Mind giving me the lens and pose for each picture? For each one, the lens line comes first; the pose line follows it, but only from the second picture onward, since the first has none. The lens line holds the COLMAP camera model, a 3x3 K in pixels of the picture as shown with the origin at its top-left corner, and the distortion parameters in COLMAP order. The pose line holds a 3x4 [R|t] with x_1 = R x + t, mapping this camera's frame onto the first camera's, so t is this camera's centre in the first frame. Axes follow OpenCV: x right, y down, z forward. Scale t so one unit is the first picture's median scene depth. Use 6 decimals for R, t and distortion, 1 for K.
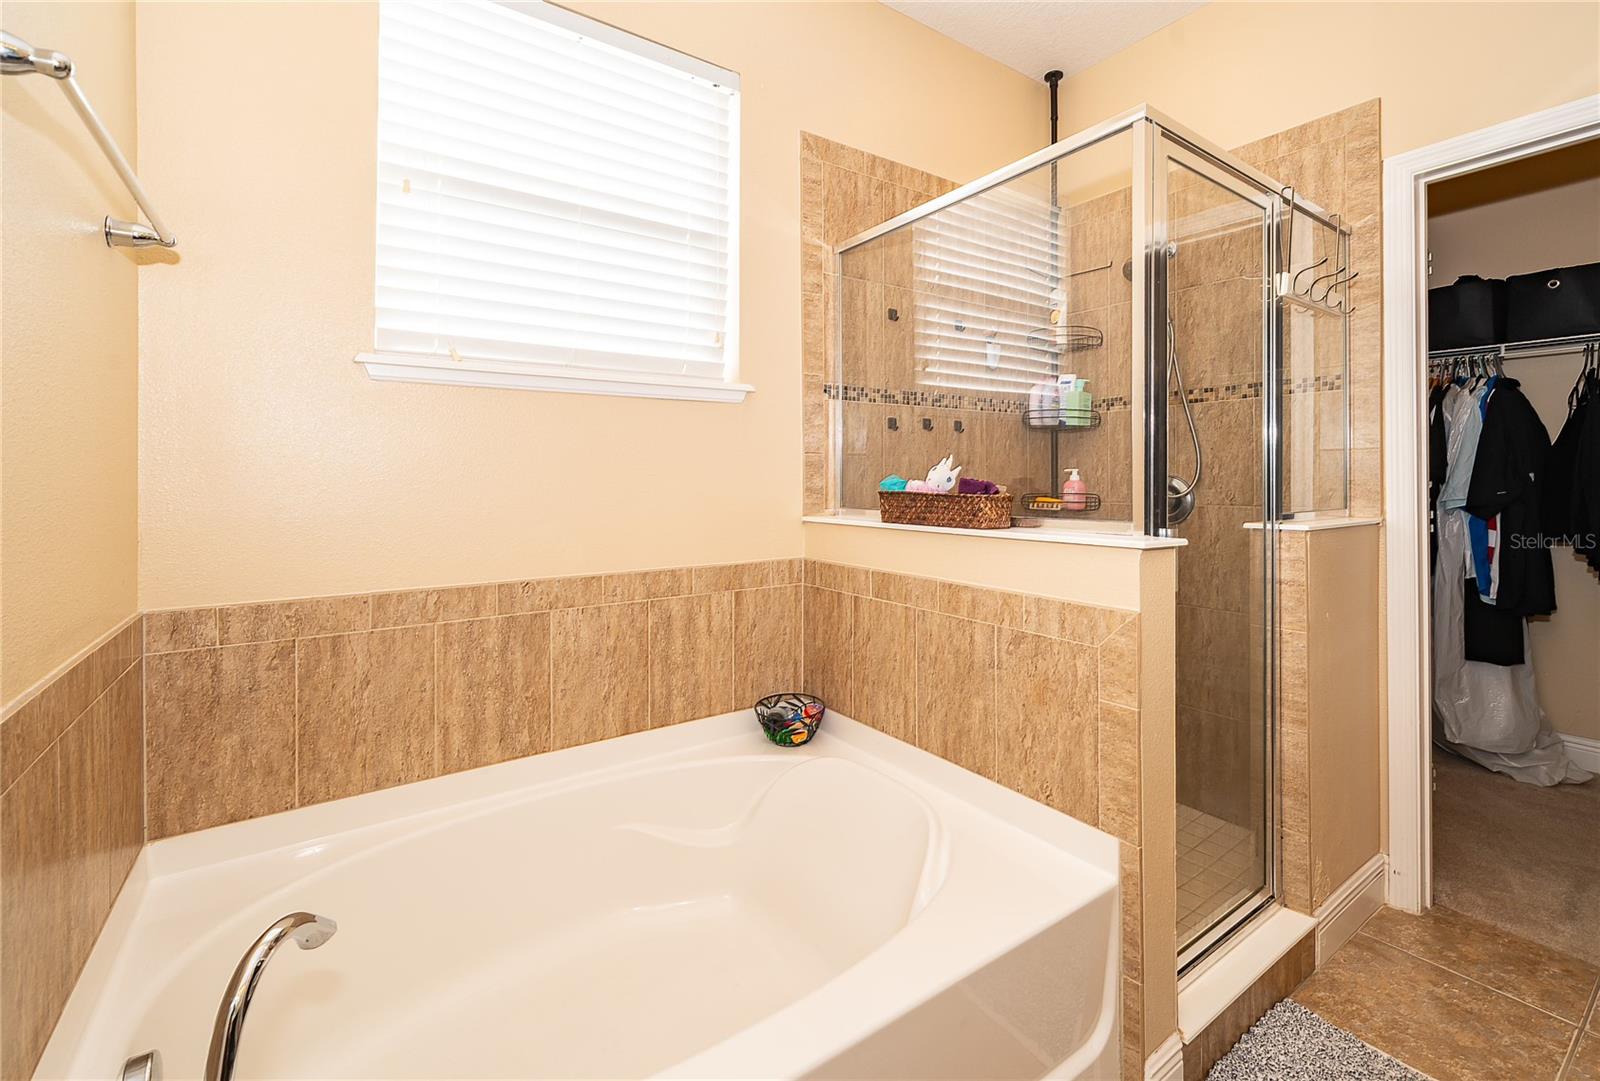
lens RADIAL K [[693.9, 0, 800.2], [0, 693.9, 483.2], [0, 0, 1]] dist [-0.002552, -0.000087]
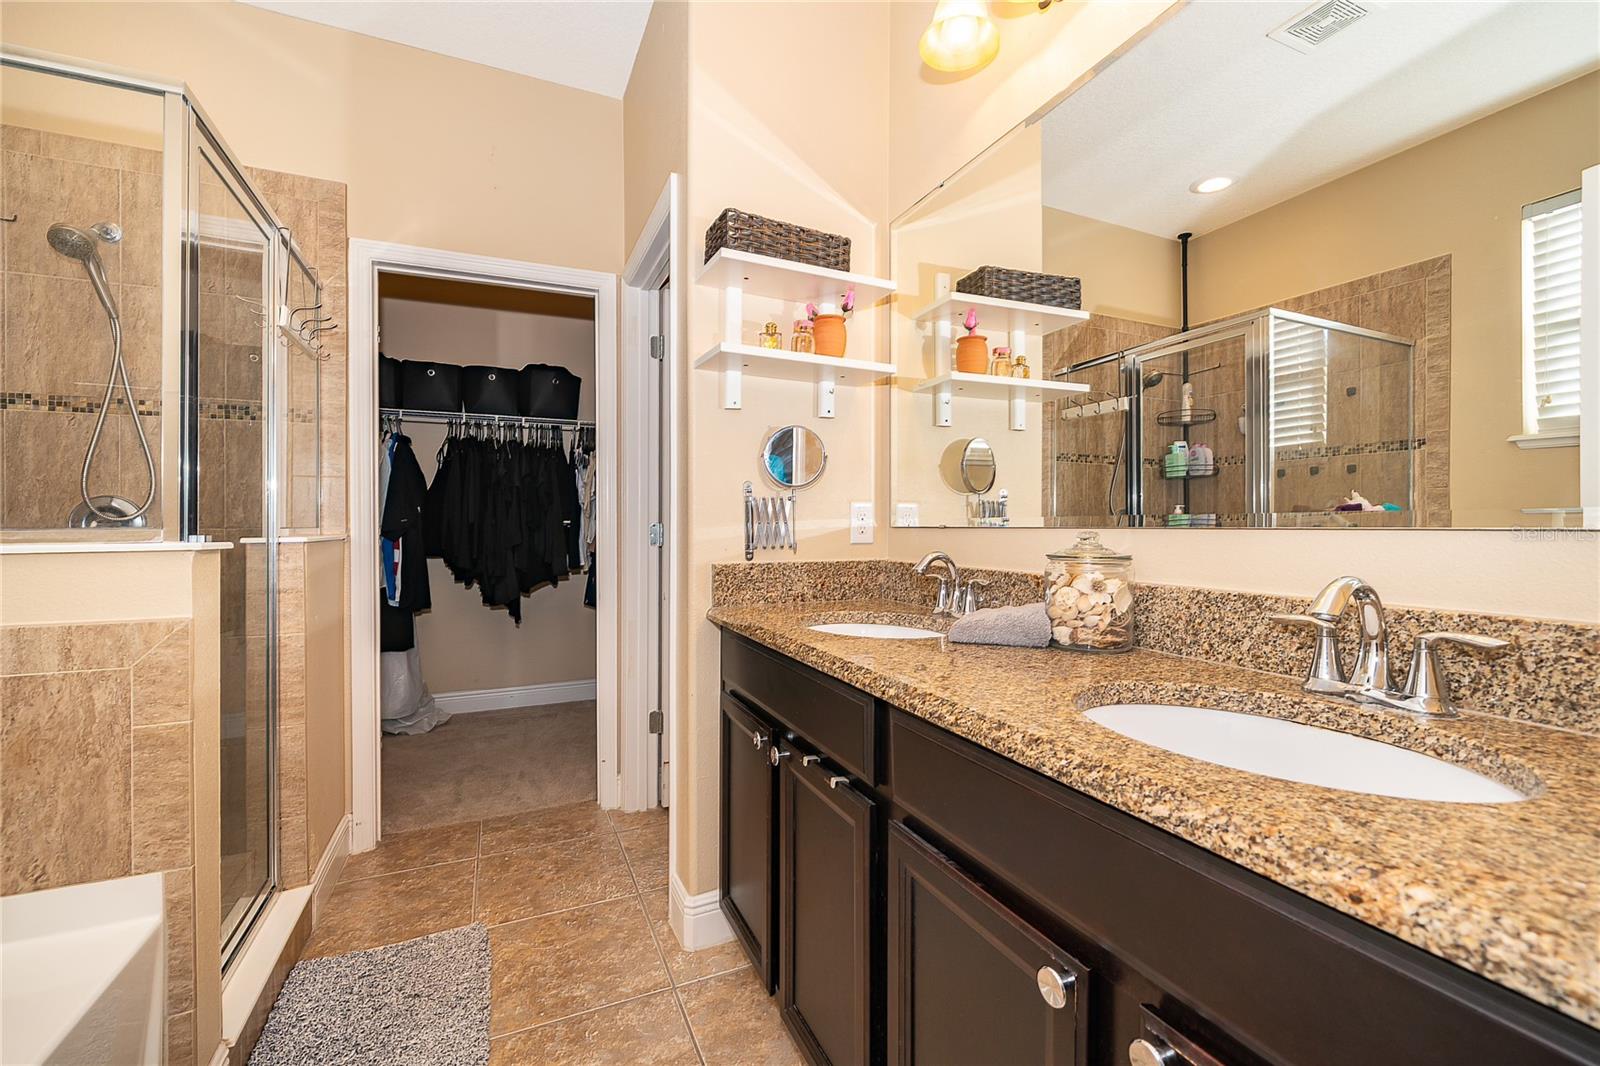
lens RADIAL K [[661.9, 0, 800.2], [0, 661.9, 531.6], [0, 0, 1]] dist [-0.001505, 0.000596]
pose [[0.194137, -0.012206, 0.980899, -0.143299], [0.003499, 0.999925, 0.011750, 0.035989], [-0.980968, 0.001151, 0.194165, 0.002726]]
